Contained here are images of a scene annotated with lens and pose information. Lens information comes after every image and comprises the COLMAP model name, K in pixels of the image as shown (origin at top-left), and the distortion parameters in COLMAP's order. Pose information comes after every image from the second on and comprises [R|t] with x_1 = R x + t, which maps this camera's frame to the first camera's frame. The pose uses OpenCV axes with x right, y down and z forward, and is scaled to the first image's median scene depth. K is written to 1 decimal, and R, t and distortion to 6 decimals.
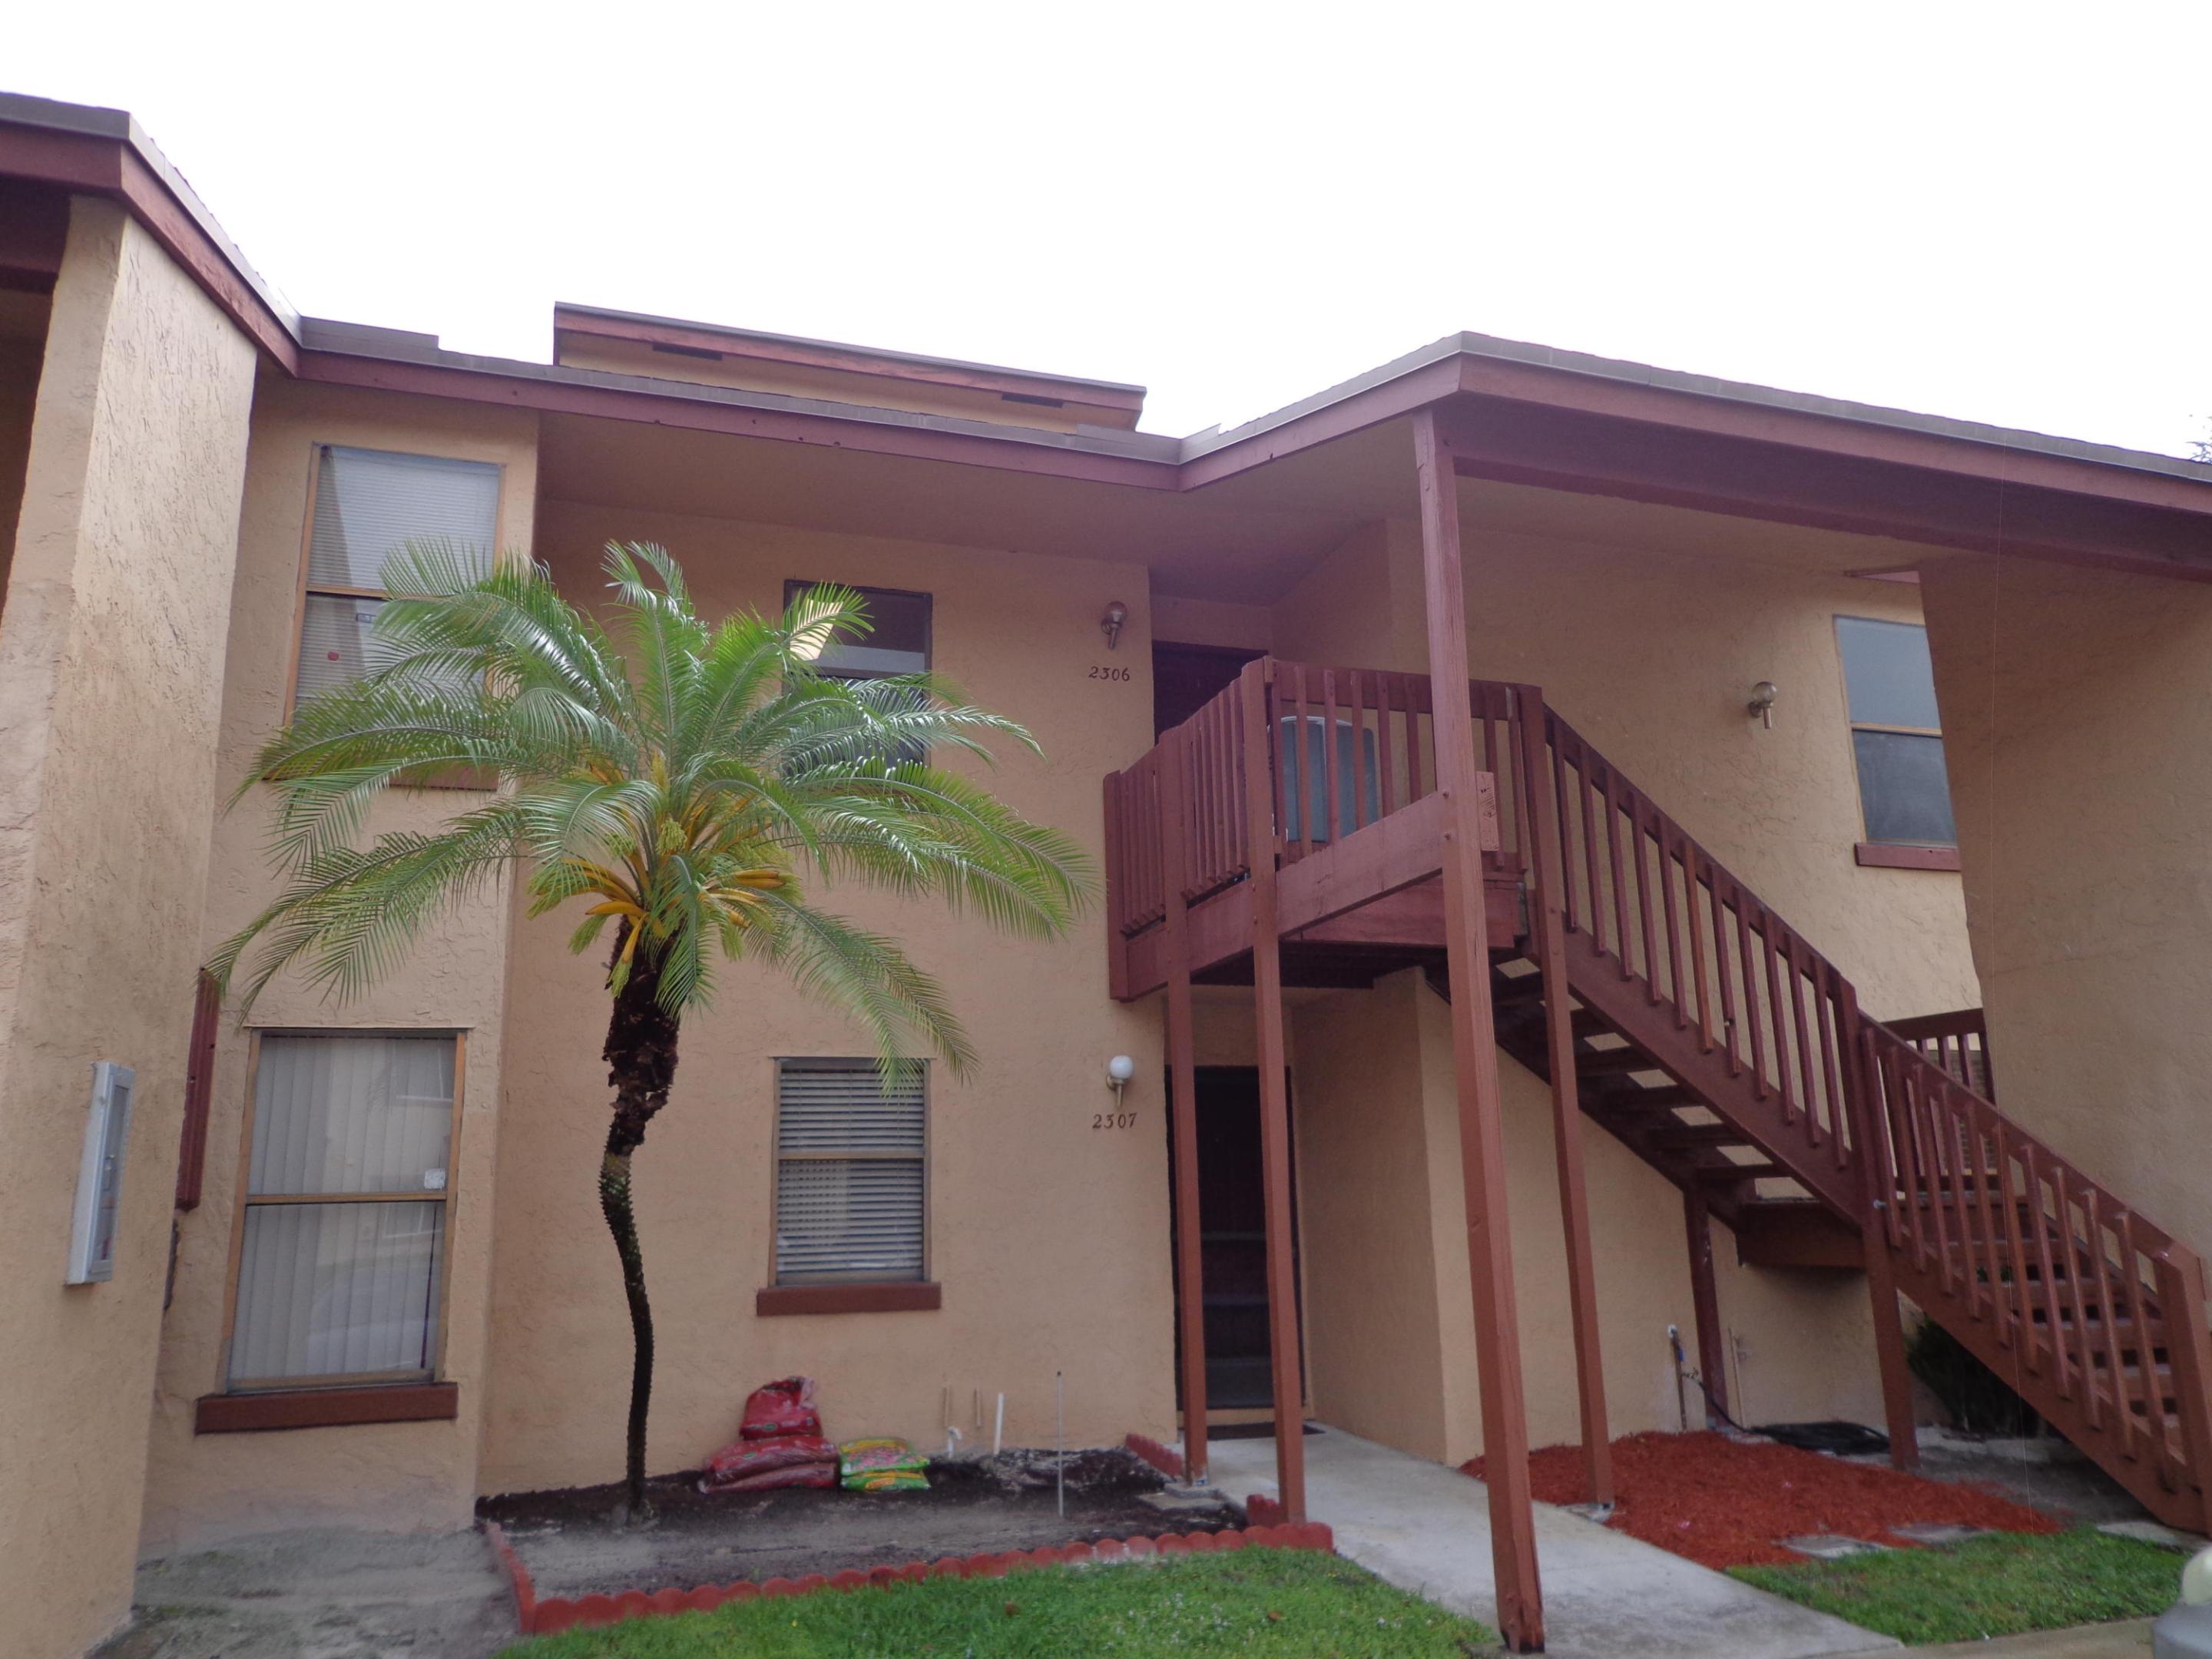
lens RADIAL K [[1602.5, 0, 1106.8], [0, 1602.5, 829.0], [0, 0, 1]] dist [-0.020082, 0.011146]
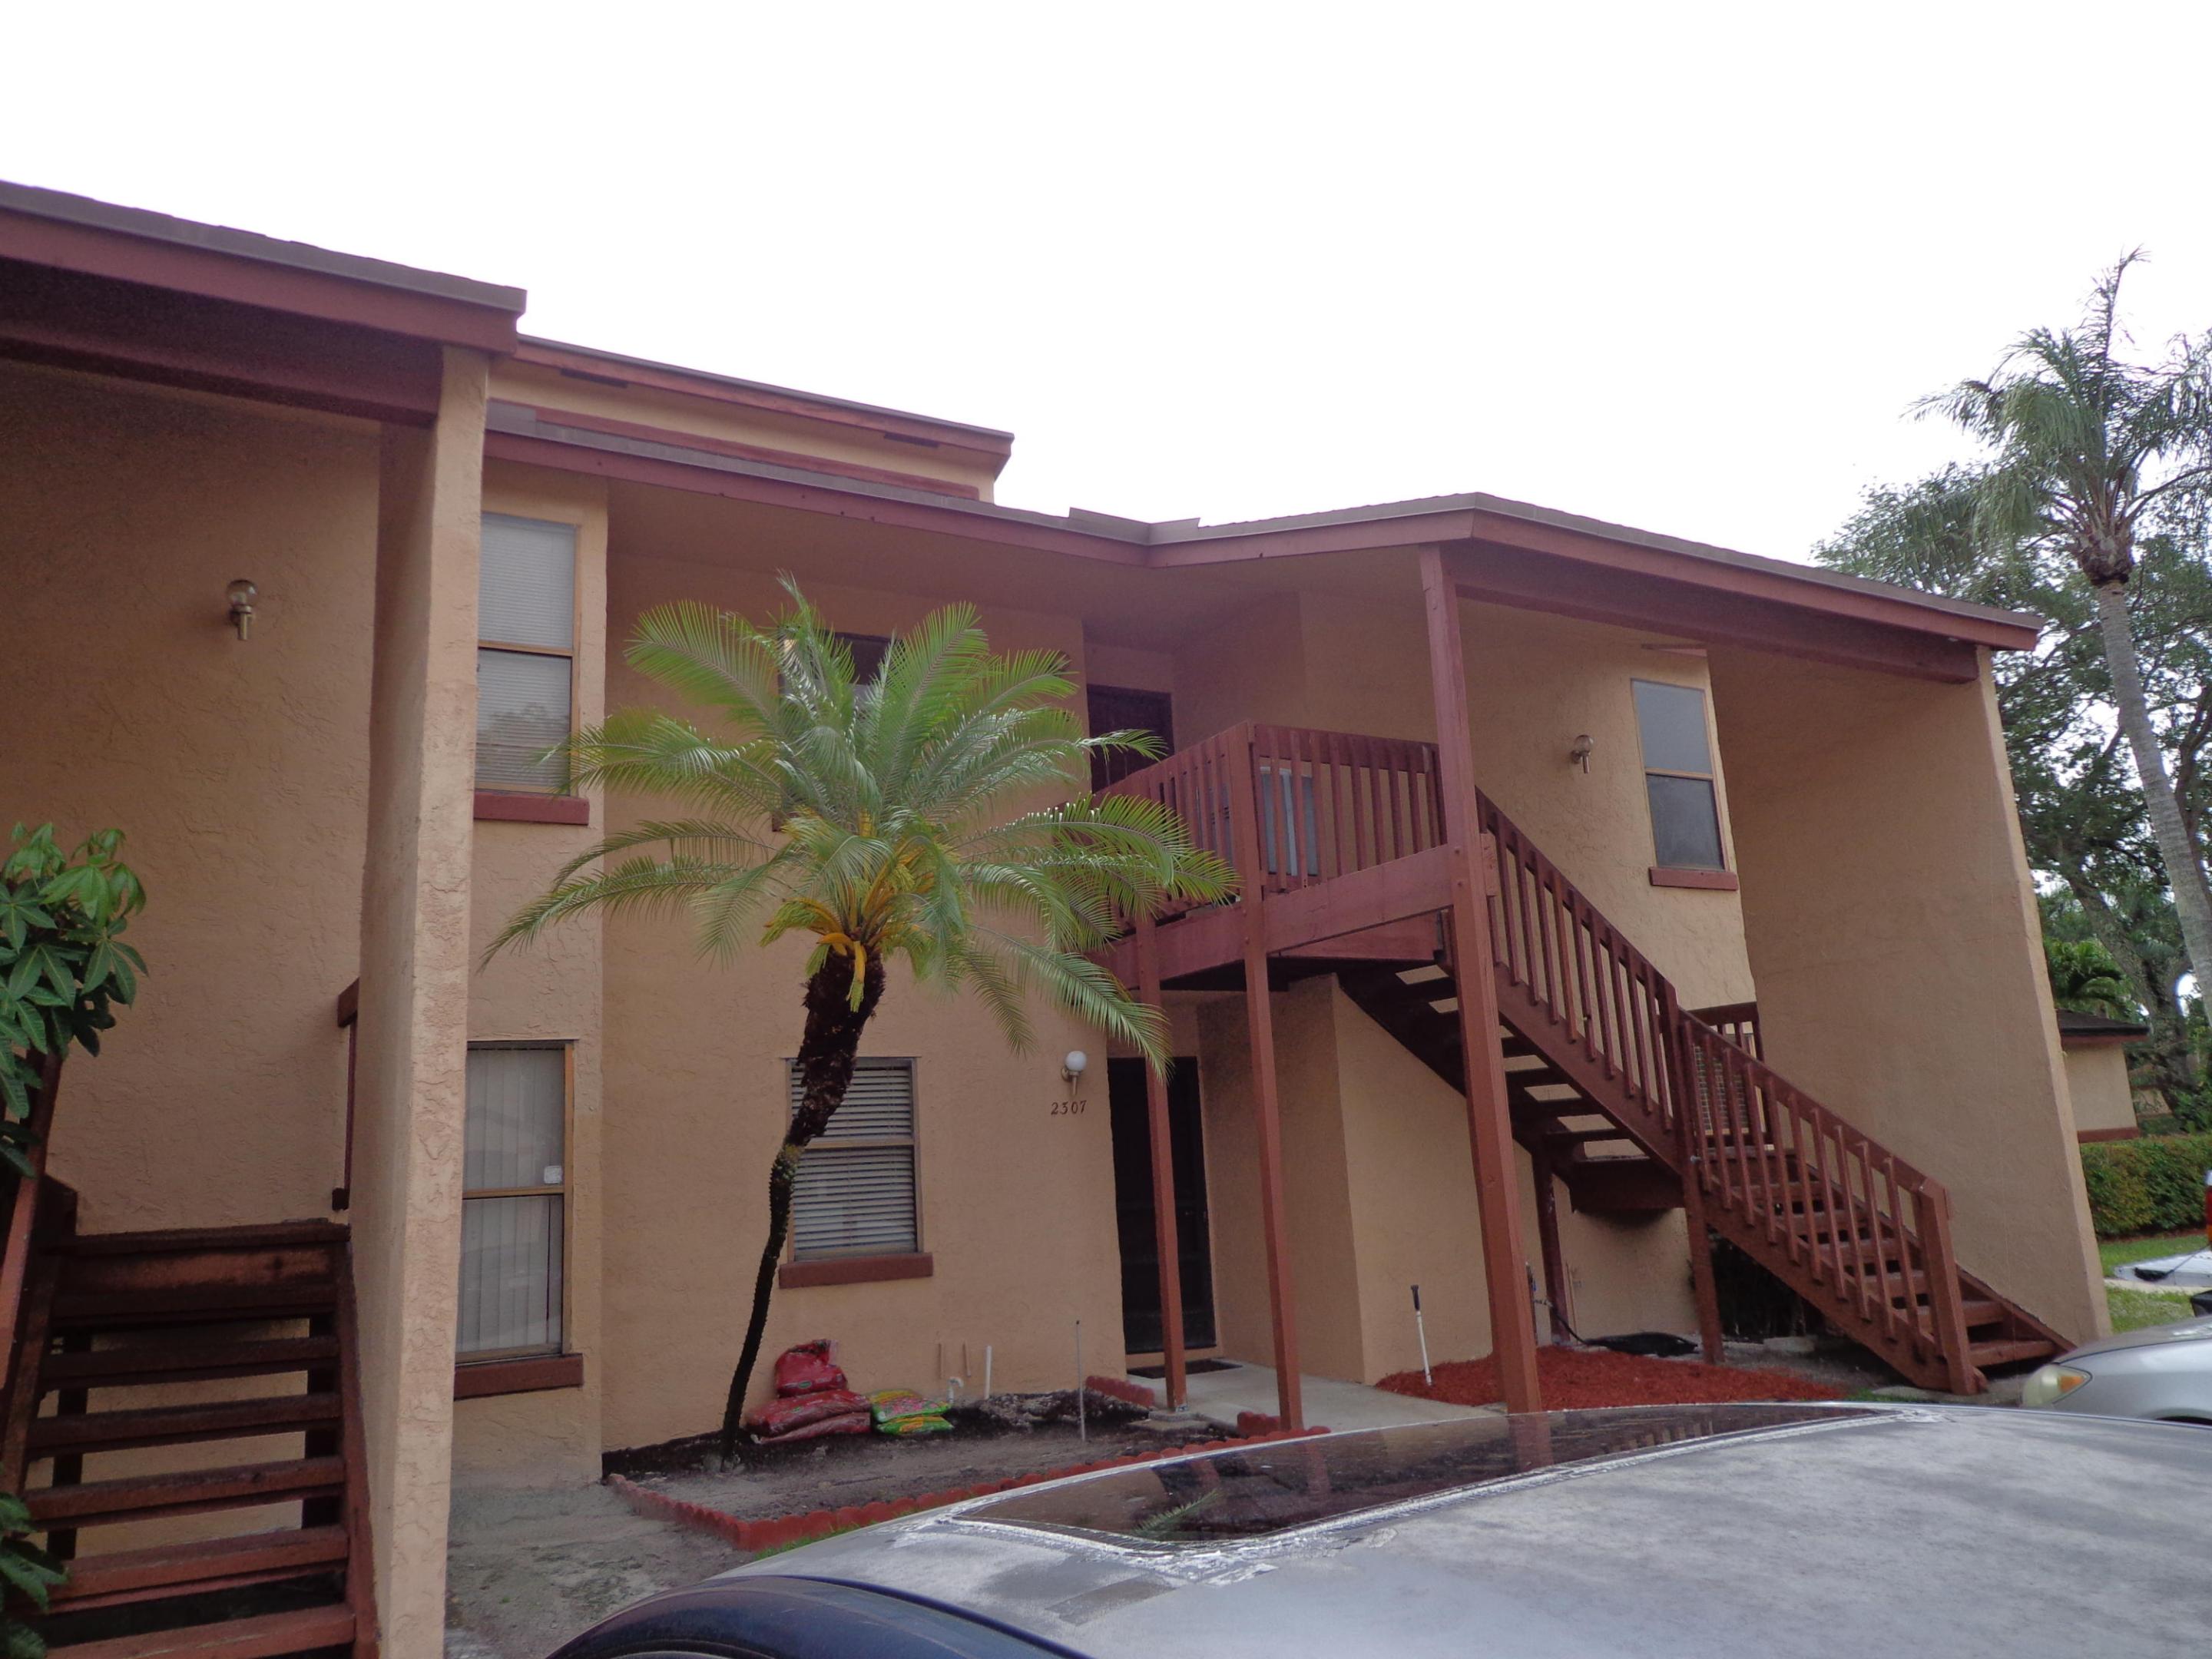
lens RADIAL K [[1602.5, 0, 1107.2], [0, 1602.5, 829.8], [0, 0, 1]] dist [-0.020082, 0.011146]
pose [[0.979321, 0.010997, 0.202013, -0.240150], [-0.013554, 0.999845, 0.011275, -0.036136], [-0.201857, -0.013780, 0.979318, -0.153116]]
